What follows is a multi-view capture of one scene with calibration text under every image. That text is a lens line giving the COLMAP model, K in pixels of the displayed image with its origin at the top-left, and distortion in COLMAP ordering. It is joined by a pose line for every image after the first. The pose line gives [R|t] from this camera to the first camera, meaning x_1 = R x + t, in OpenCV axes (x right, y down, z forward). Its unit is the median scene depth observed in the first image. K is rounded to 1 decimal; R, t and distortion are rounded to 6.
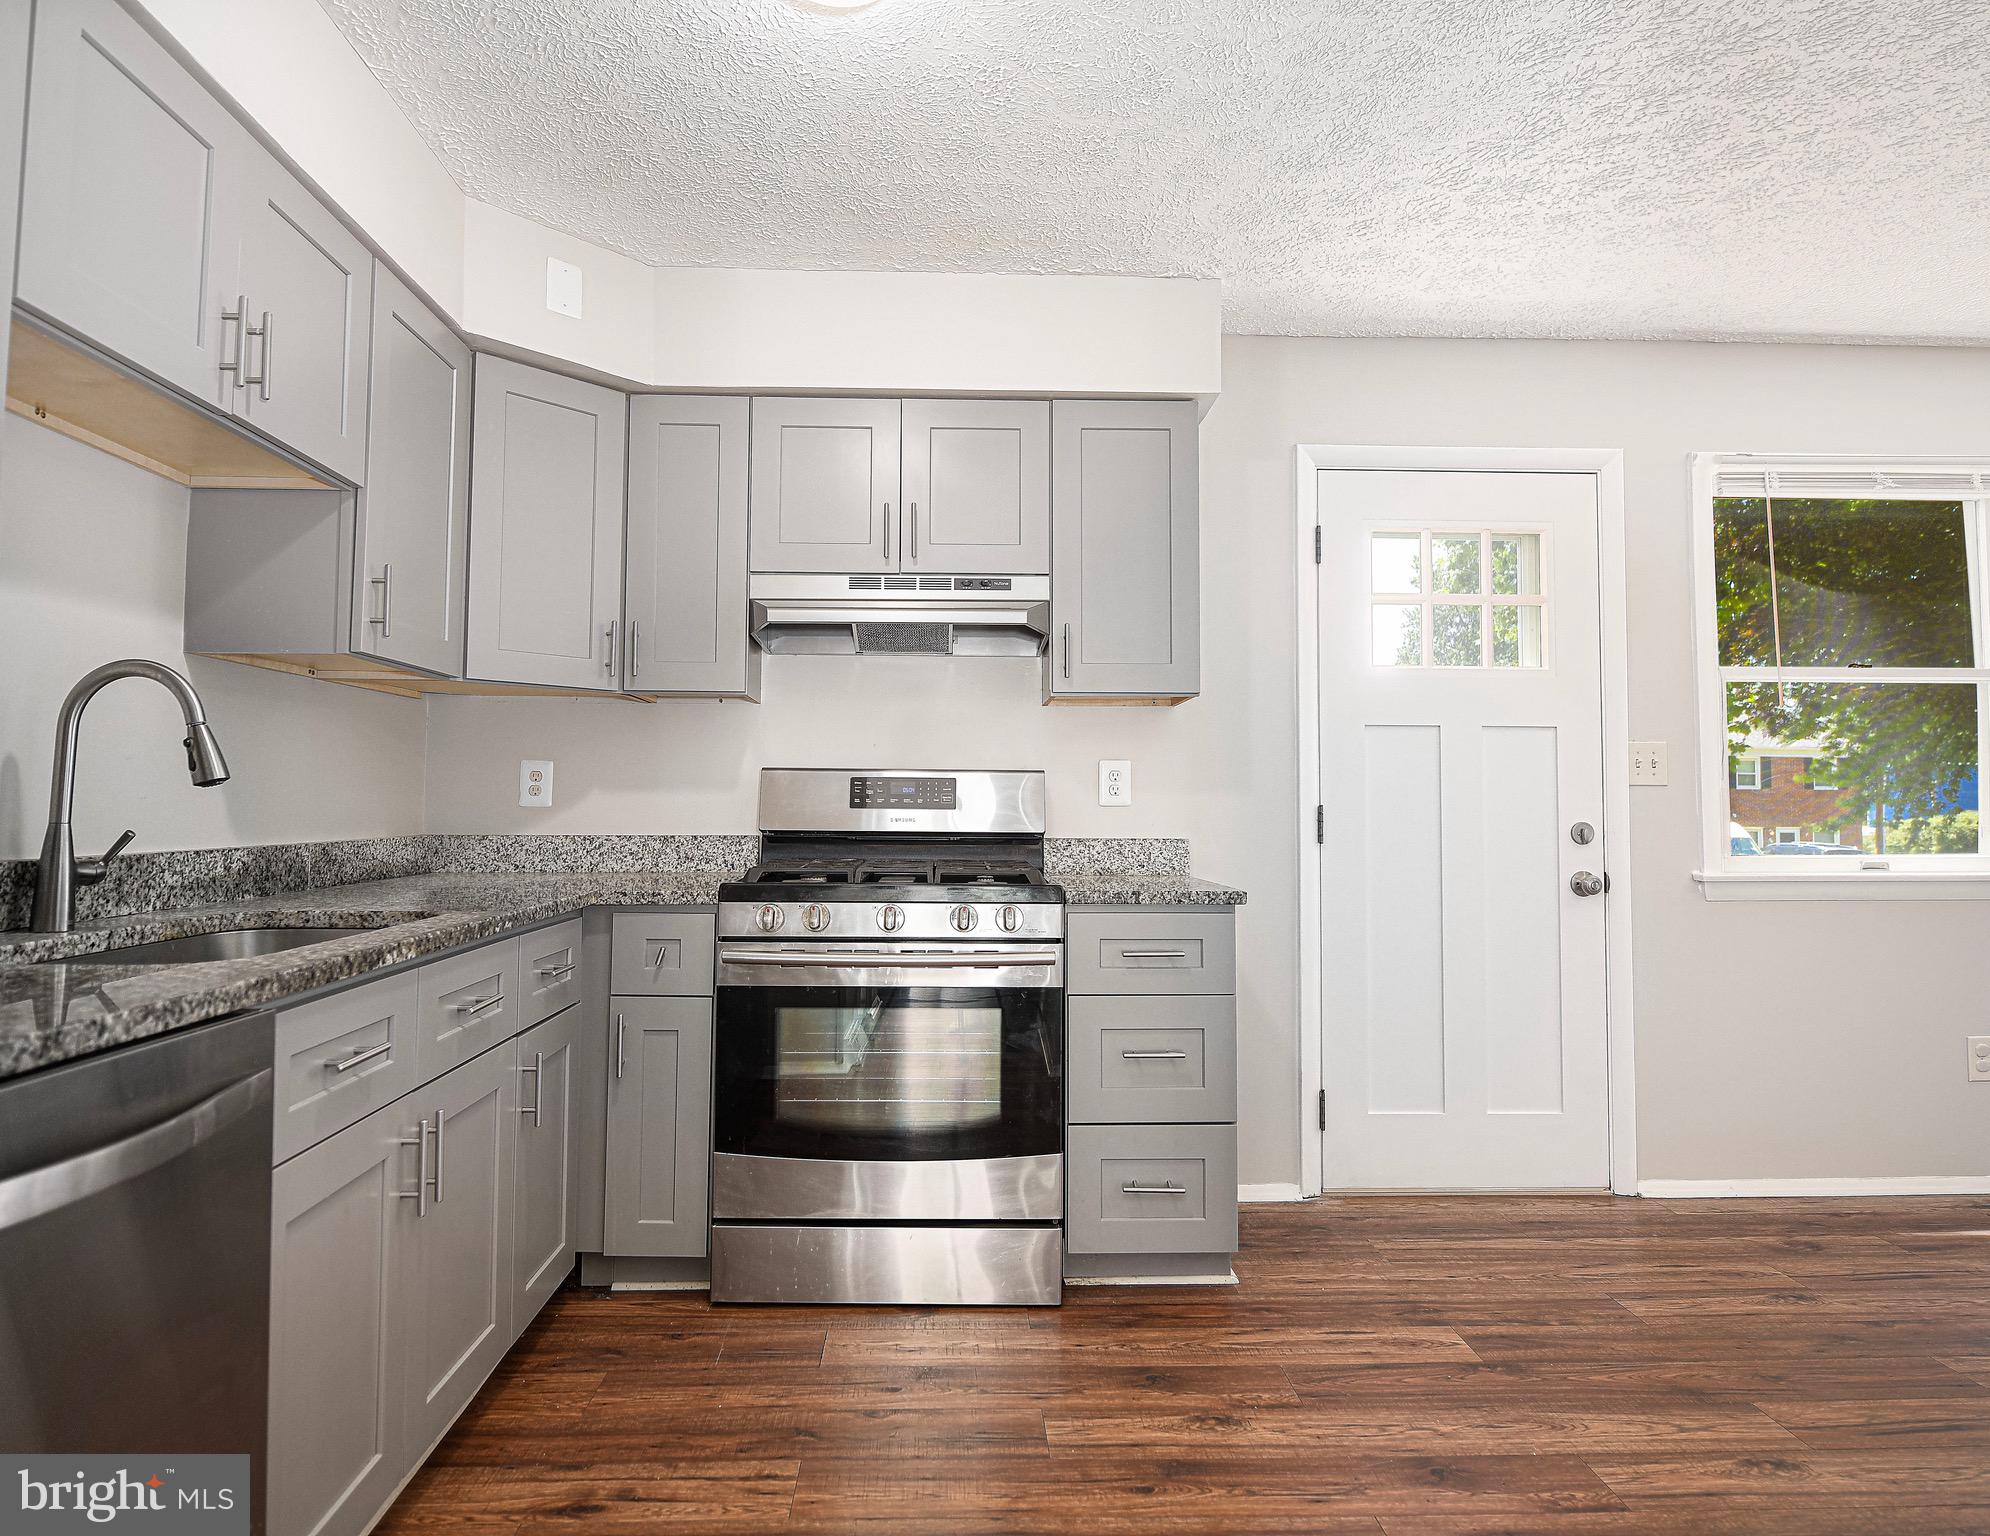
lens RADIAL K [[1163.3, 0, 963.5], [0, 1163.3, 750.9], [0, 0, 1]] dist [-0.002632, -0.003645]
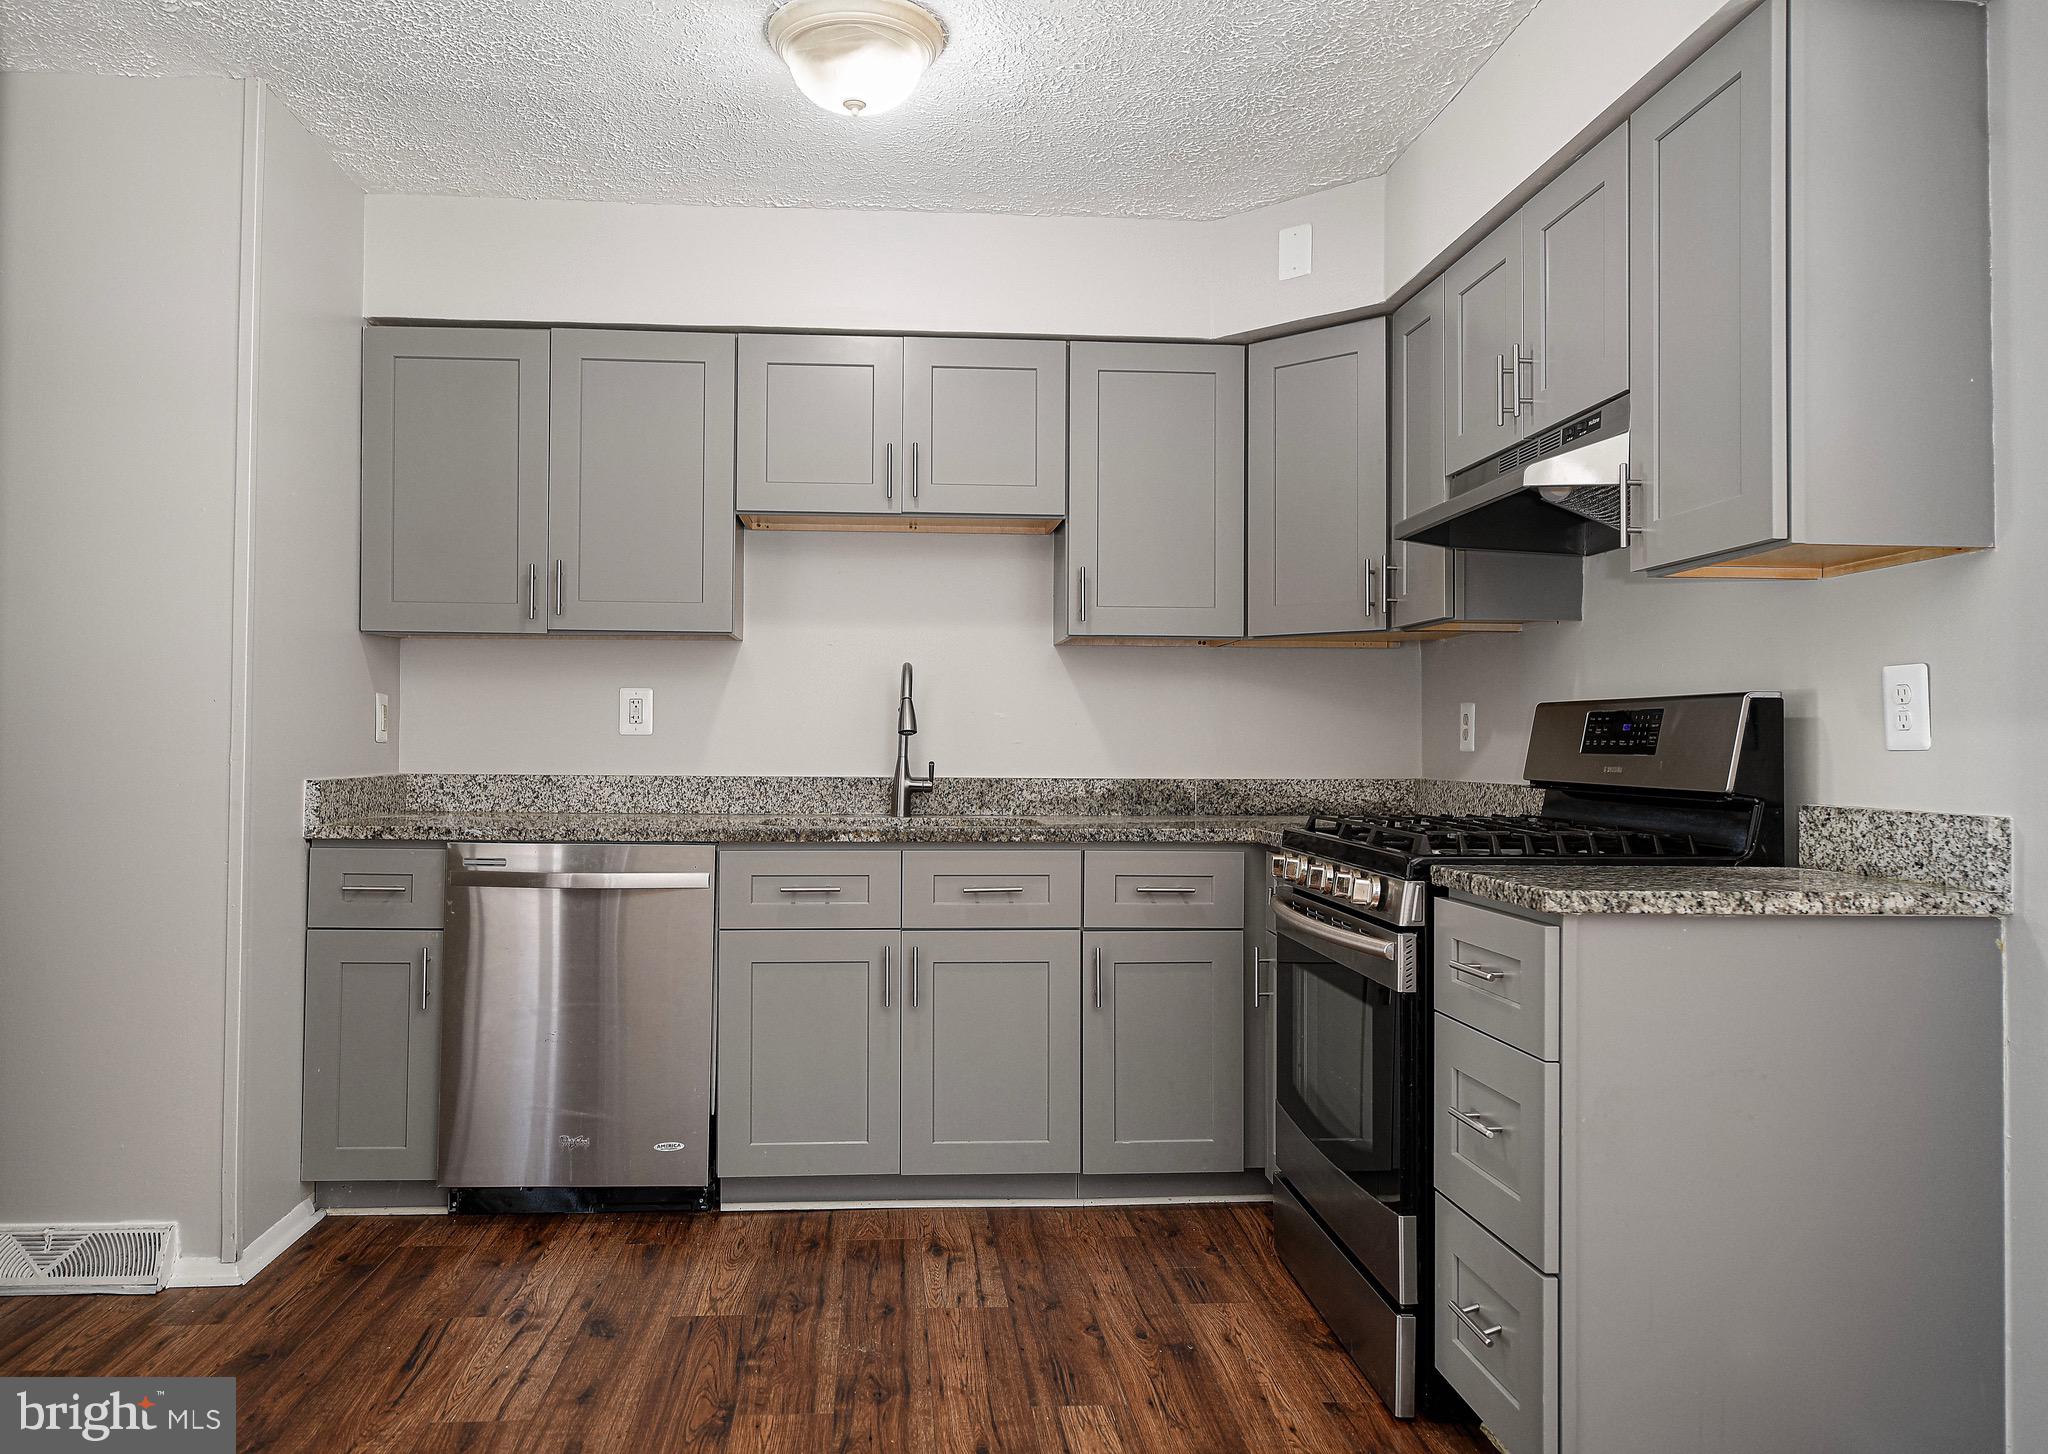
lens RADIAL K [[1421.1, 0, 984.5], [0, 1421.1, 713.6], [0, 0, 1]] dist [0.000169, 0.000267]
pose [[0.047960, -0.027078, -0.998482, 1.032686], [0.039943, 0.998885, -0.025170, 0.040572], [0.998050, -0.038675, 0.048988, 0.738837]]
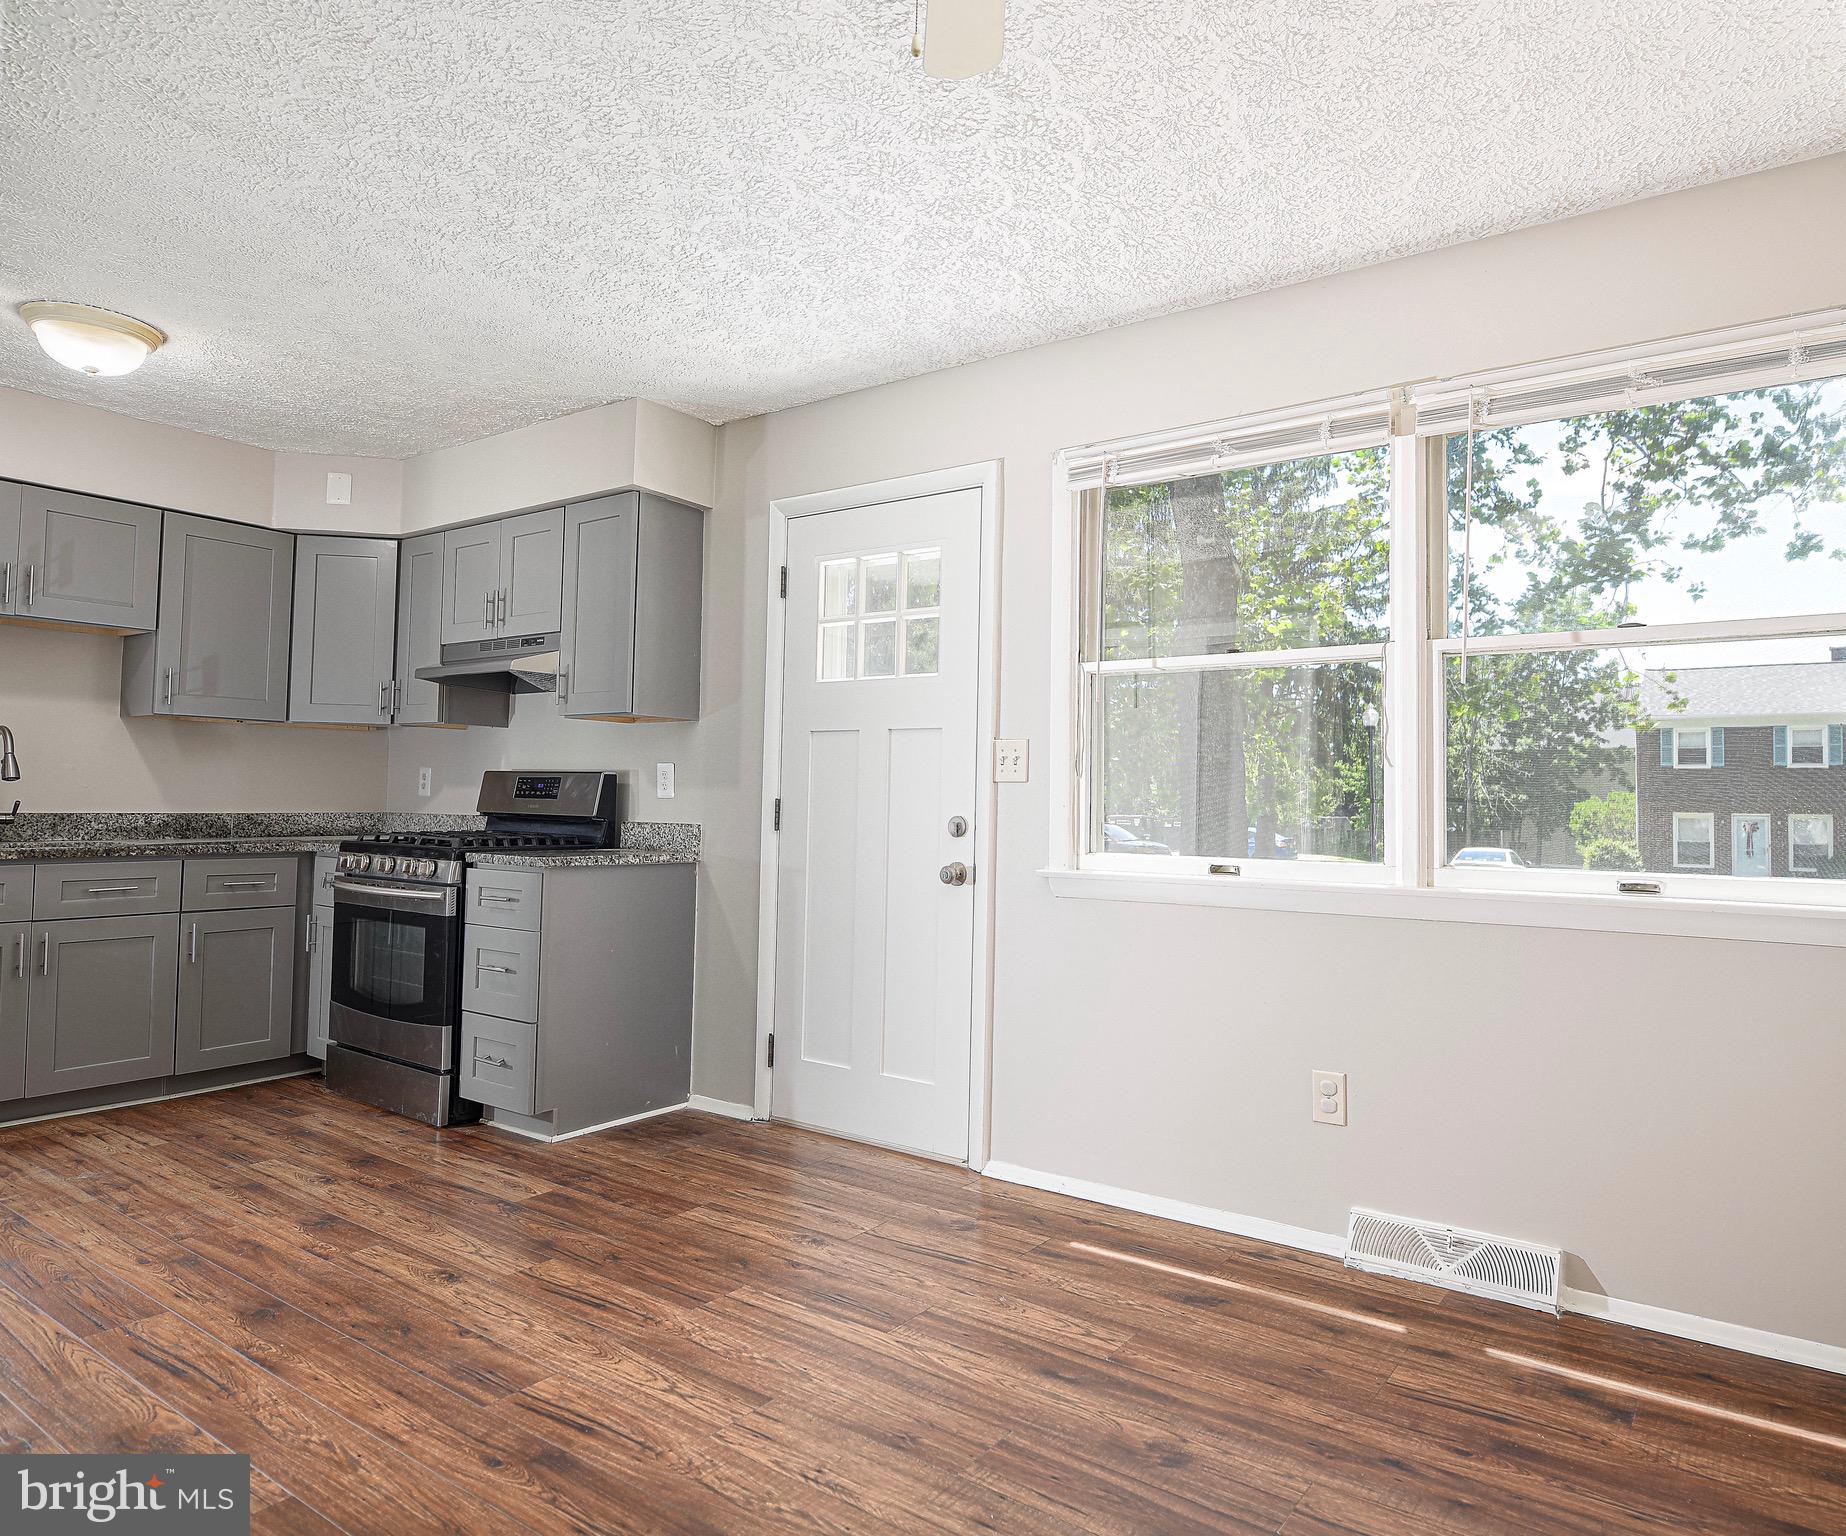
lens RADIAL K [[1148.8, 0, 991.8], [0, 1148.8, 751.2], [0, 0, 1]] dist [-0.003463, -0.002662]
pose [[0.815243, -0.016807, -0.578875, 1.599077], [0.015472, 0.999854, -0.007240, 0.012887], [0.578912, -0.003054, 0.815384, 0.213267]]
